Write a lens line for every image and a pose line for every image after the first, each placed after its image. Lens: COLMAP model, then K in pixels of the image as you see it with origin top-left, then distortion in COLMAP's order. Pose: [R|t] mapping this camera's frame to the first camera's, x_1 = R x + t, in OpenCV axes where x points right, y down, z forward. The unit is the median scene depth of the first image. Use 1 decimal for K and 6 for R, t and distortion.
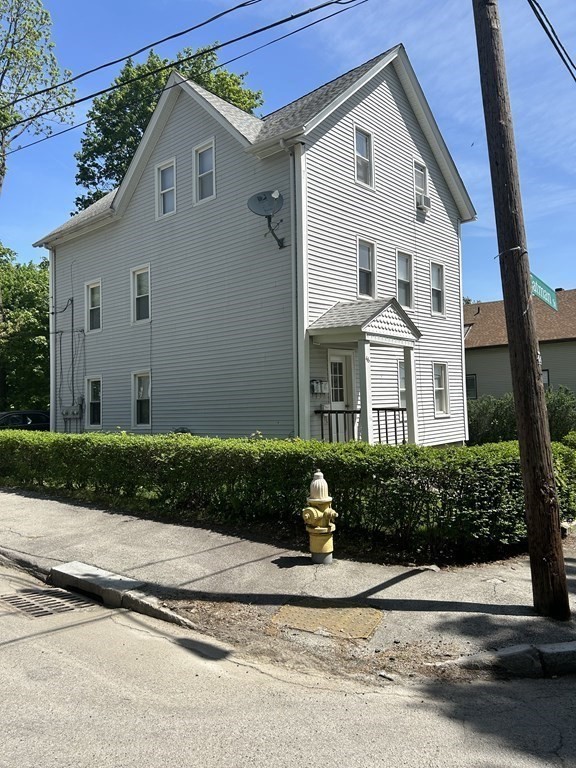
lens RADIAL K [[578.3, 0, 289.6], [0, 578.3, 382.8], [0, 0, 1]] dist [0.054937, -0.062787]
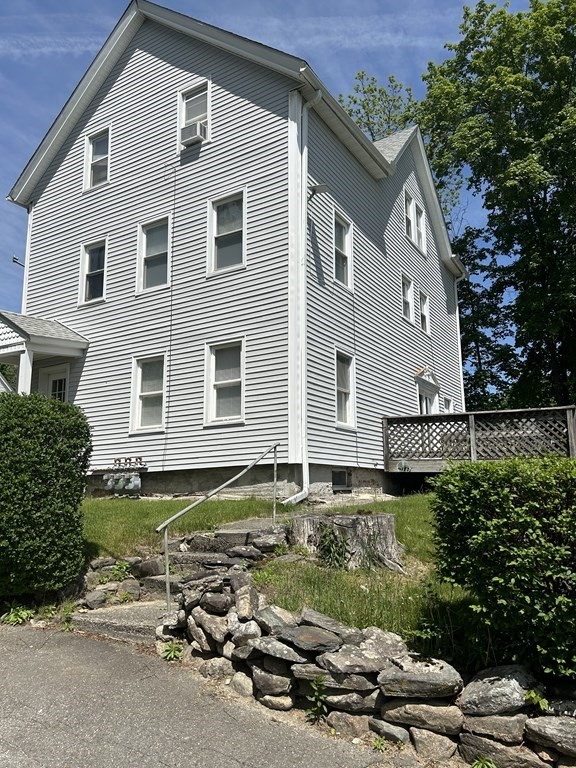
lens RADIAL K [[578.3, 0, 289.8], [0, 578.3, 384.4], [0, 0, 1]] dist [0.054937, -0.062787]
pose [[0.174677, -0.149555, -0.973201, 1.124186], [0.046984, 0.988537, -0.143479, 0.136721], [0.983504, -0.020662, 0.179701, 1.204801]]
